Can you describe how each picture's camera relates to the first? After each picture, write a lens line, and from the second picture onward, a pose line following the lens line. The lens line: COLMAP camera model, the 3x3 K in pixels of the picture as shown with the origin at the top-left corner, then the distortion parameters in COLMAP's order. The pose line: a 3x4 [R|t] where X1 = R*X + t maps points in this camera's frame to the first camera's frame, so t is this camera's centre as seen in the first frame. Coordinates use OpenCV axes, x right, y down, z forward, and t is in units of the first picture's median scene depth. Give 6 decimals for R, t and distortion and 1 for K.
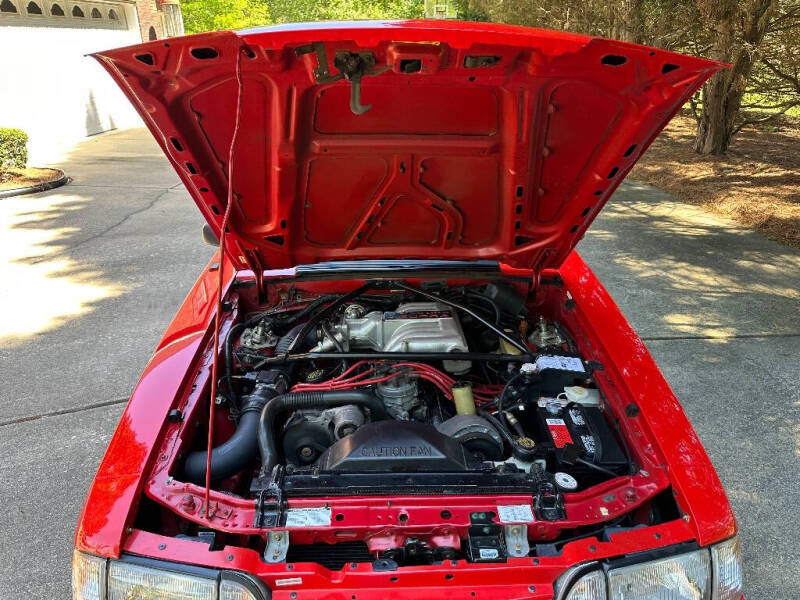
lens RADIAL K [[587.2, 0, 396.9], [0, 587.2, 298.1], [0, 0, 1]] dist [0.040757, -0.051866]
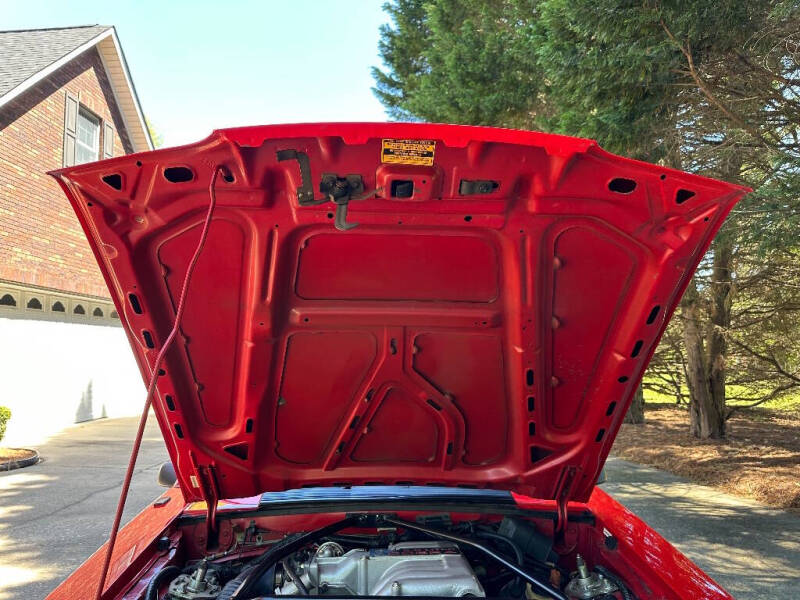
lens RADIAL K [[587.2, 0, 391.6], [0, 587.2, 256.7], [0, 0, 1]] dist [0.040757, -0.051866]
pose [[0.999972, 0.005826, 0.004787, 0.001883], [-0.002482, 0.853796, -0.520602, 0.101376], [-0.007120, 0.520575, 0.853786, 0.160358]]
